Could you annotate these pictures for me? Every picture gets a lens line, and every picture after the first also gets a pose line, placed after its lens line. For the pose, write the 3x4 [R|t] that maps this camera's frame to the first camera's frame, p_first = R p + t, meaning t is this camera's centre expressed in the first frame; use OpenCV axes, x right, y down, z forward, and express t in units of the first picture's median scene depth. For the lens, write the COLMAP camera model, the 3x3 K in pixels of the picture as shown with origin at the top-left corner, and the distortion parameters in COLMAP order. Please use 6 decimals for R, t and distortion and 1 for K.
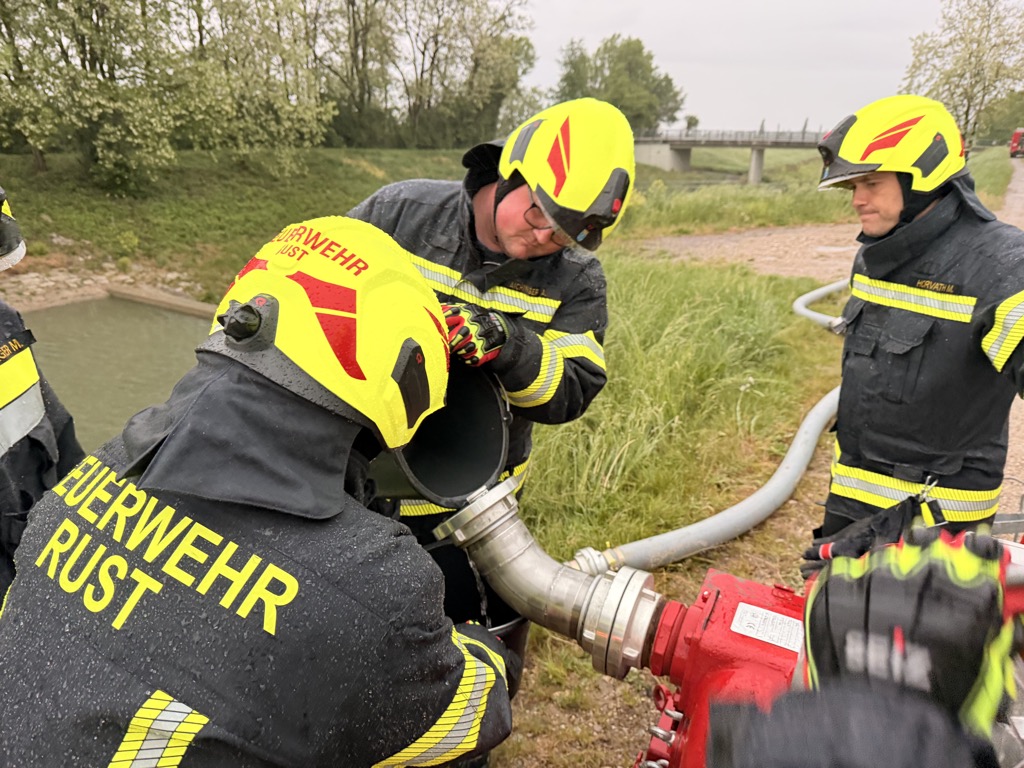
lens RADIAL K [[727.8, 0, 511.9], [0, 727.8, 391.7], [0, 0, 1]] dist [0.033847, -0.039400]
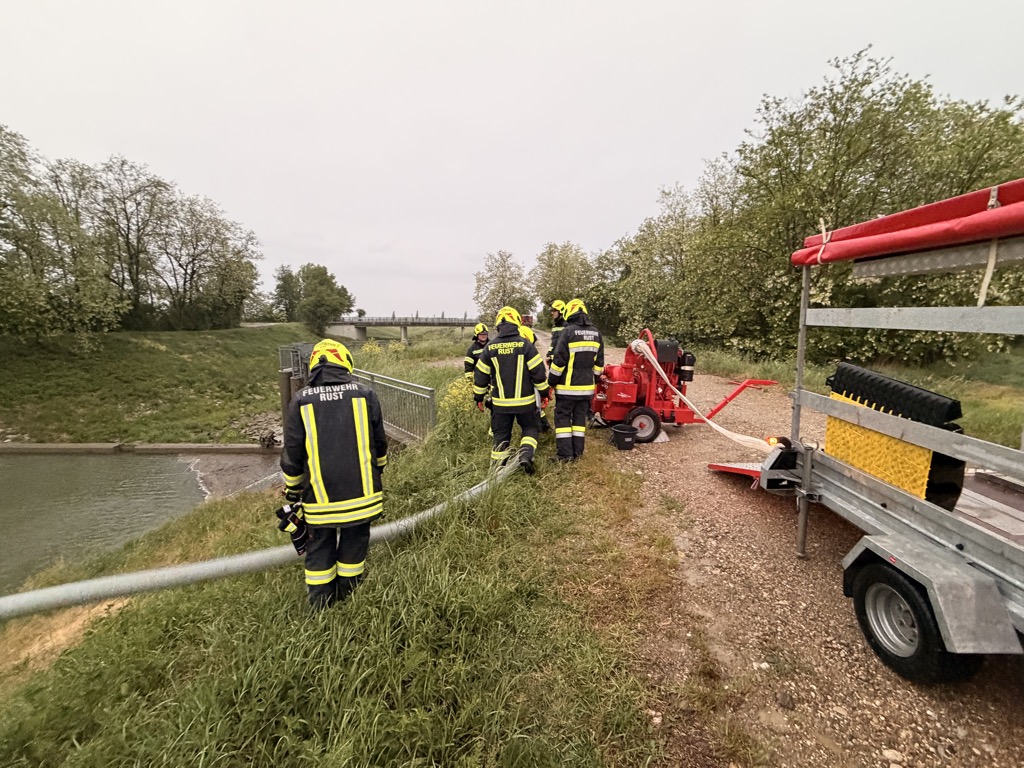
lens RADIAL K [[445.1, 0, 514.6], [0, 445.1, 382.9], [0, 0, 1]] dist [-0.008392, 0.002879]
pose [[0.842528, -0.087543, 0.531492, -0.082103], [0.189673, 0.971726, -0.140617, 0.025008], [-0.504154, 0.219284, 0.835310, -0.065598]]
